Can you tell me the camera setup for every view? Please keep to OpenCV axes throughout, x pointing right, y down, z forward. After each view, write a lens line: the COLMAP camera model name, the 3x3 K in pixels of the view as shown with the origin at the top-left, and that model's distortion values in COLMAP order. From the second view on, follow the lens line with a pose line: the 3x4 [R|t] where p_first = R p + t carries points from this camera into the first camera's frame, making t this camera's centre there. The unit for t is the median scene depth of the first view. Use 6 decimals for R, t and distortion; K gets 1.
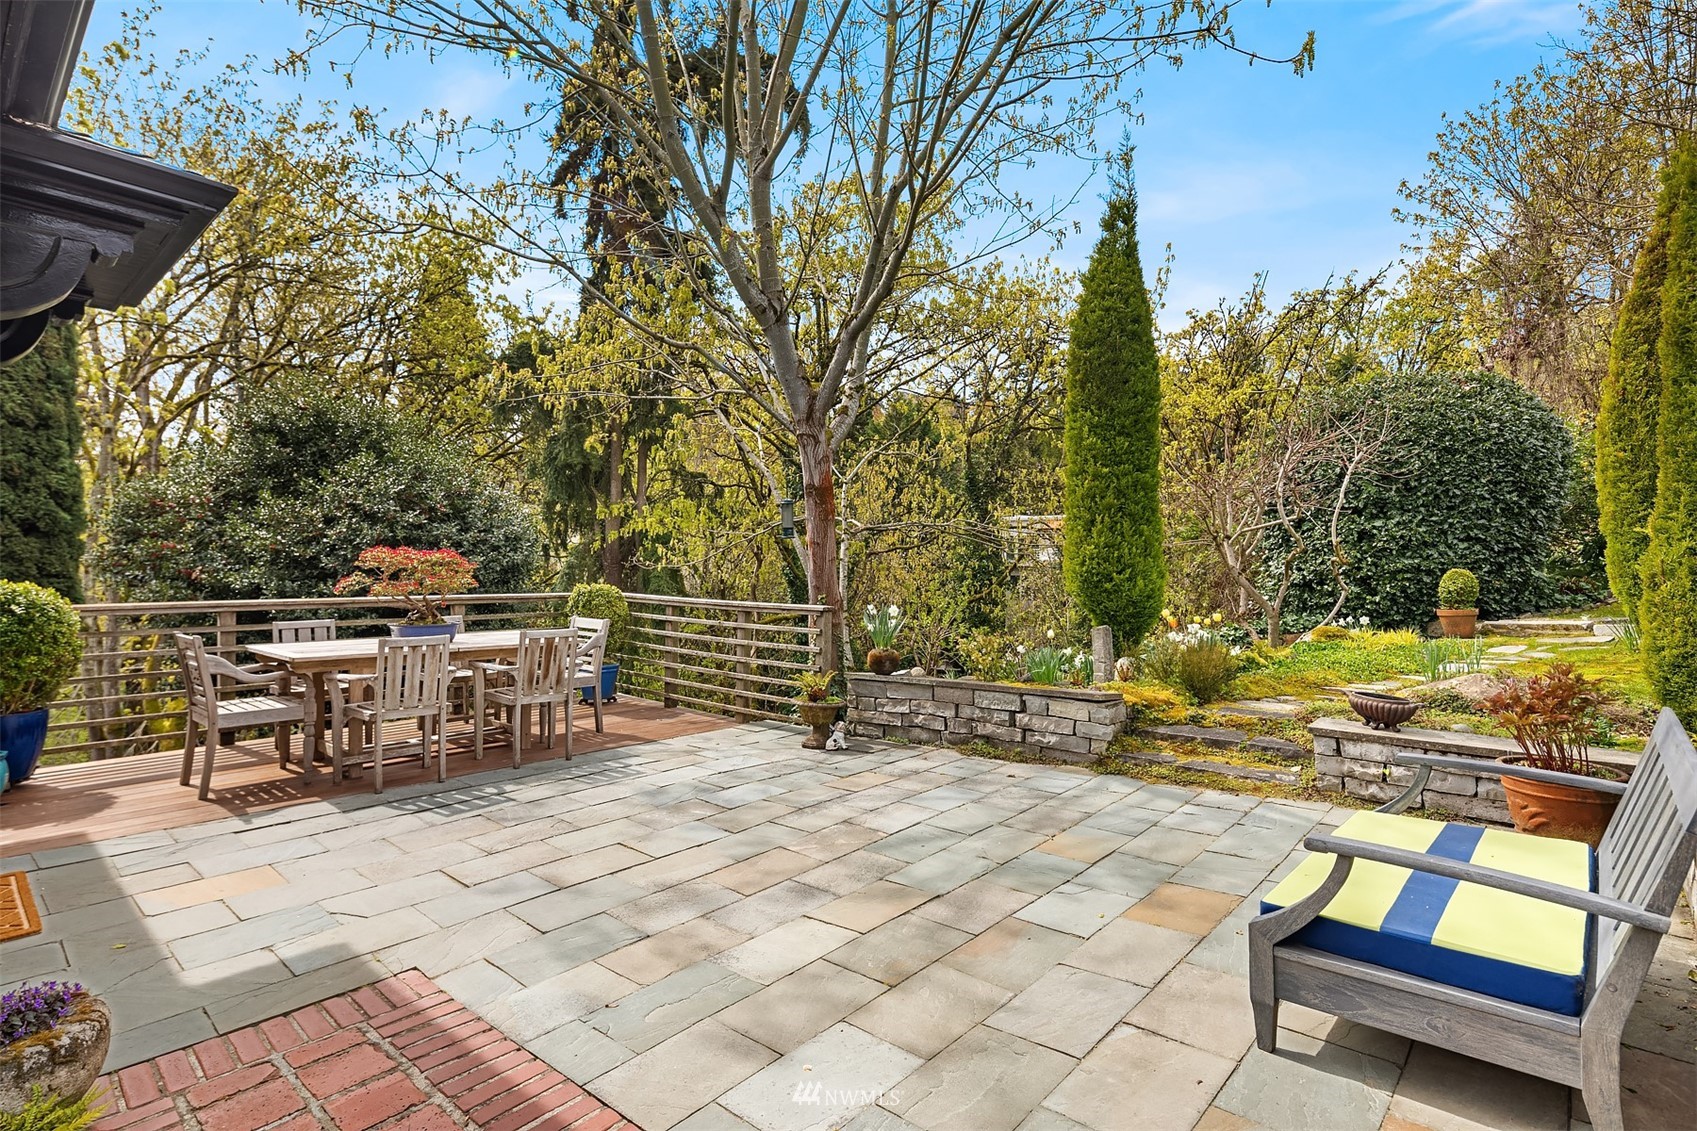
lens RADIAL K [[824.0, 0, 848.2], [0, 824.0, 565.4], [0, 0, 1]] dist [0.001428, 0.000266]
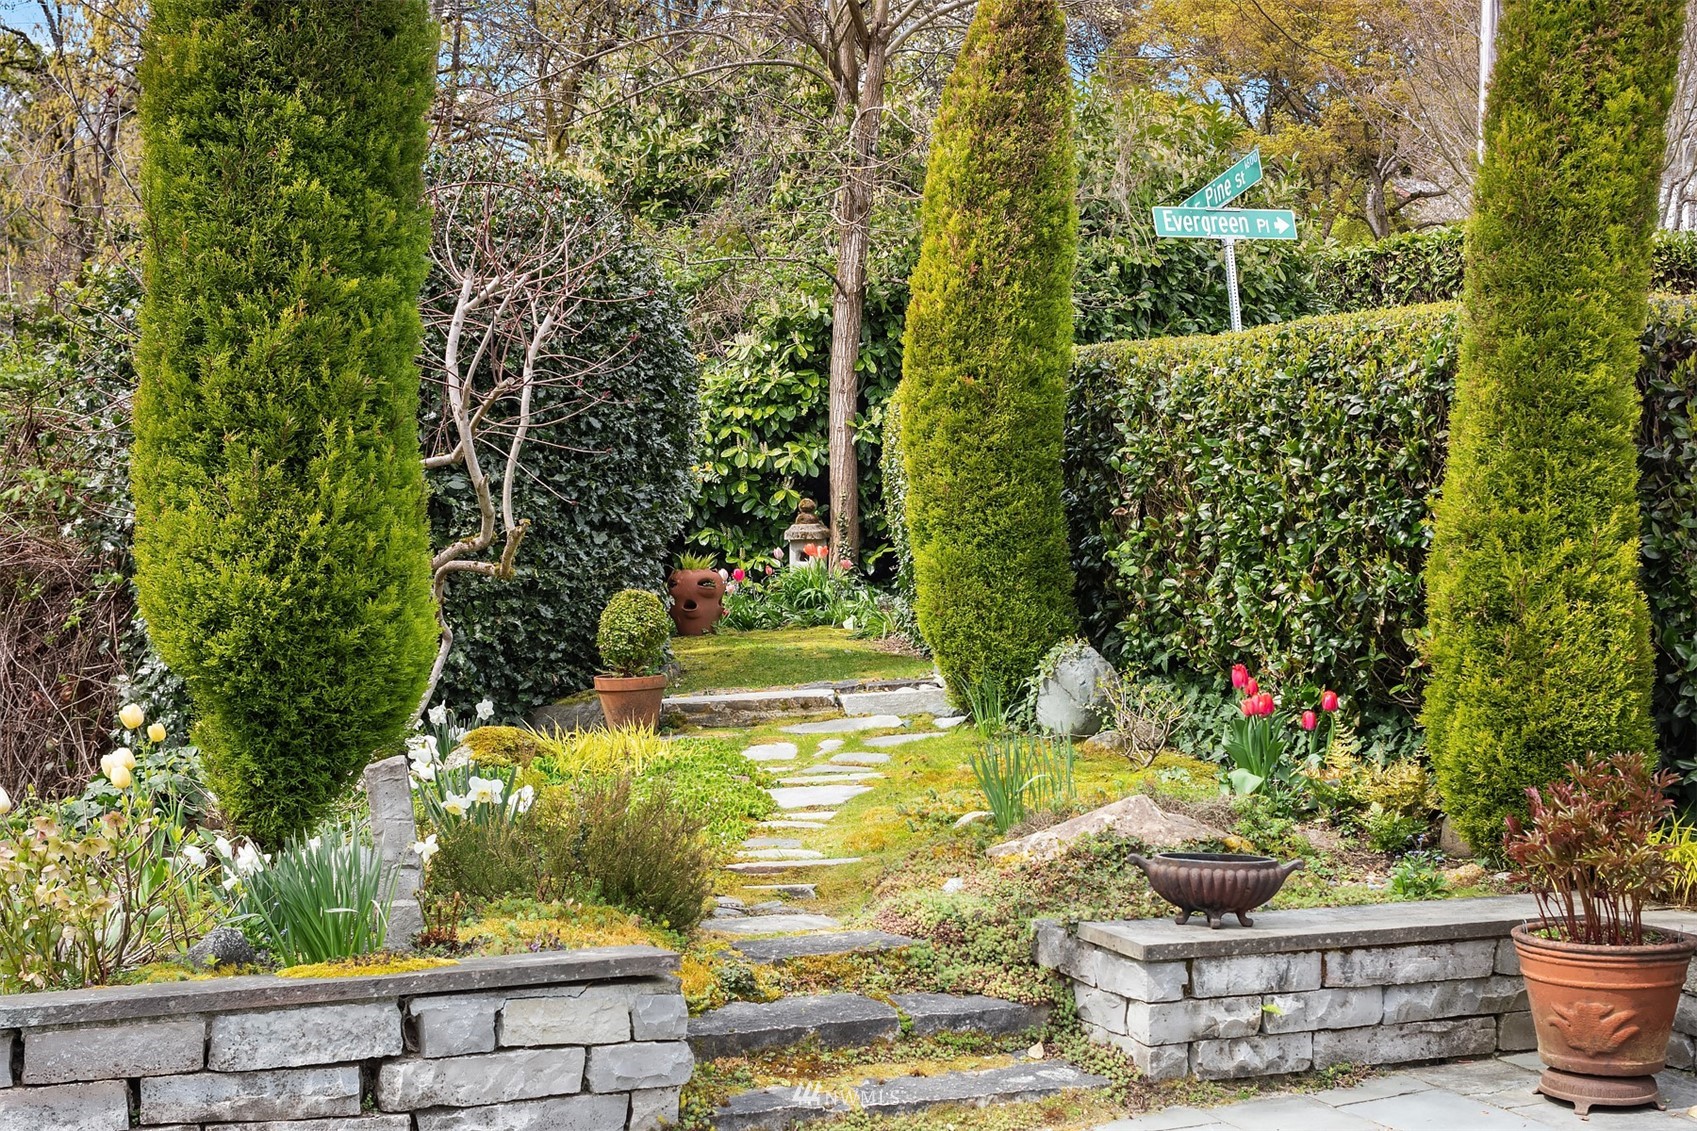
lens RADIAL K [[2156.4, 0, 848.4], [0, 2156.4, 566.2], [0, 0, 1]] dist [-0.011113, 0.000000]
pose [[0.418589, 0.013332, 0.908078, -0.400945], [-0.006416, 0.999911, -0.011723, 0.006196], [-0.908153, -0.000919, 0.418637, 0.478418]]
